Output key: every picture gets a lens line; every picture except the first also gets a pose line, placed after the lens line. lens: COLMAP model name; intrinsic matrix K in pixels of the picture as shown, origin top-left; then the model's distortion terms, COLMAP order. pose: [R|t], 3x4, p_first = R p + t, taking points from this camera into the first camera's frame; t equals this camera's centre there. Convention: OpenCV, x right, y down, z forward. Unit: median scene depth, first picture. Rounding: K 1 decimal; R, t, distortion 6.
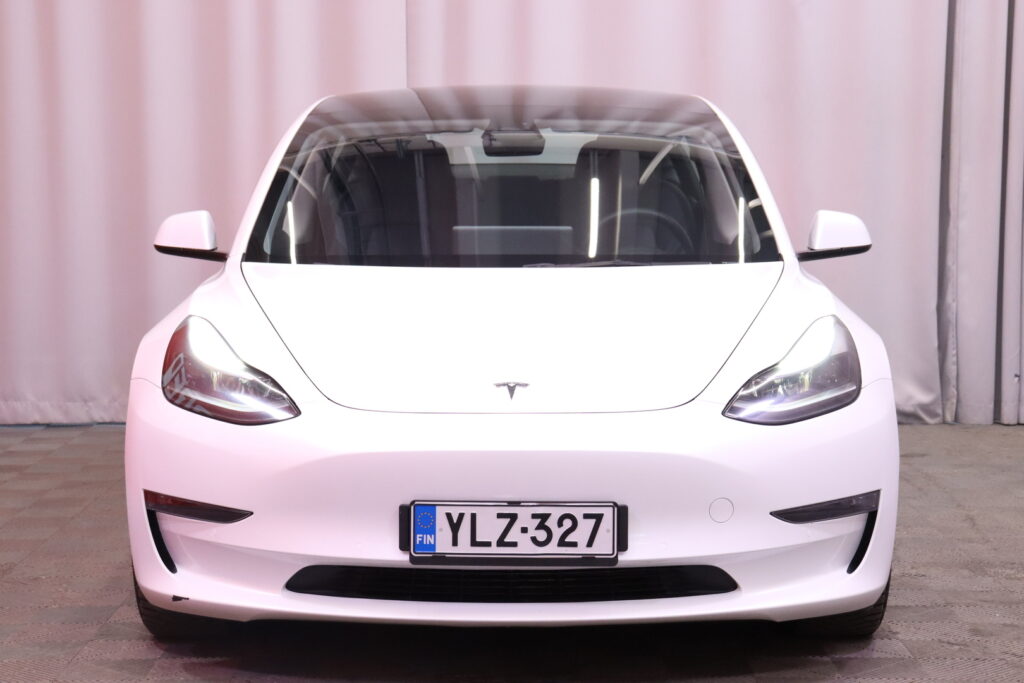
lens RADIAL K [[2250.4, 0, 507.5], [0, 2250.4, 342.6], [0, 0, 1]] dist [0.054941, 0.000000]
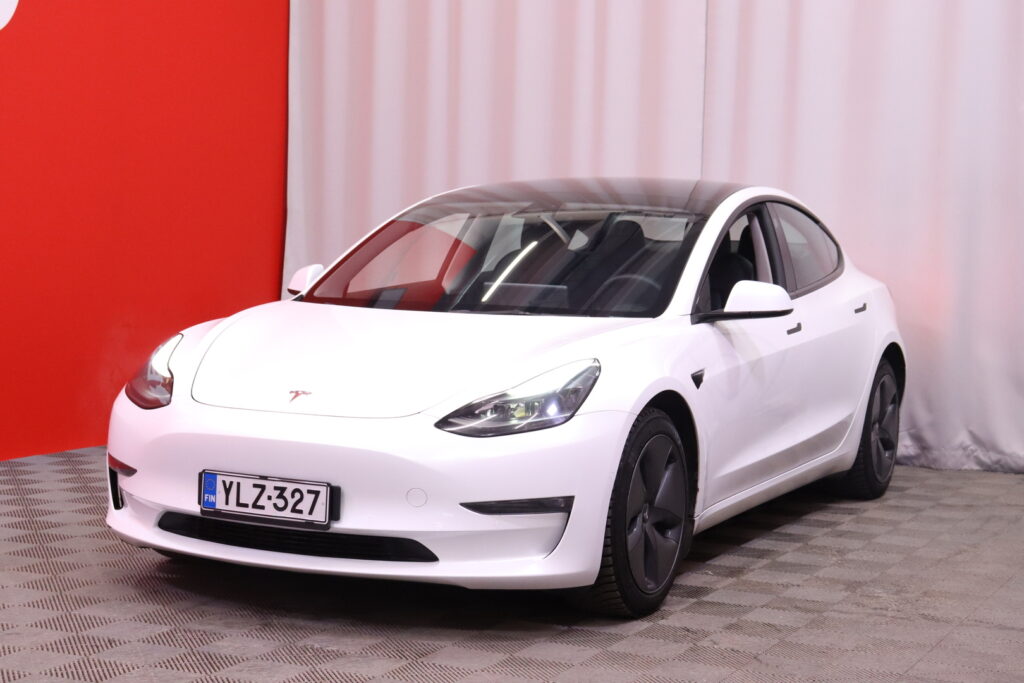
lens RADIAL K [[1811.0, 0, 514.1], [0, 1811.0, 335.2], [0, 0, 1]] dist [-0.082003, 0.000000]
pose [[0.900871, 0.049886, -0.431210, 0.609329], [-0.062034, 0.997974, -0.014147, -0.009079], [0.429631, 0.039494, 0.902141, 0.068406]]
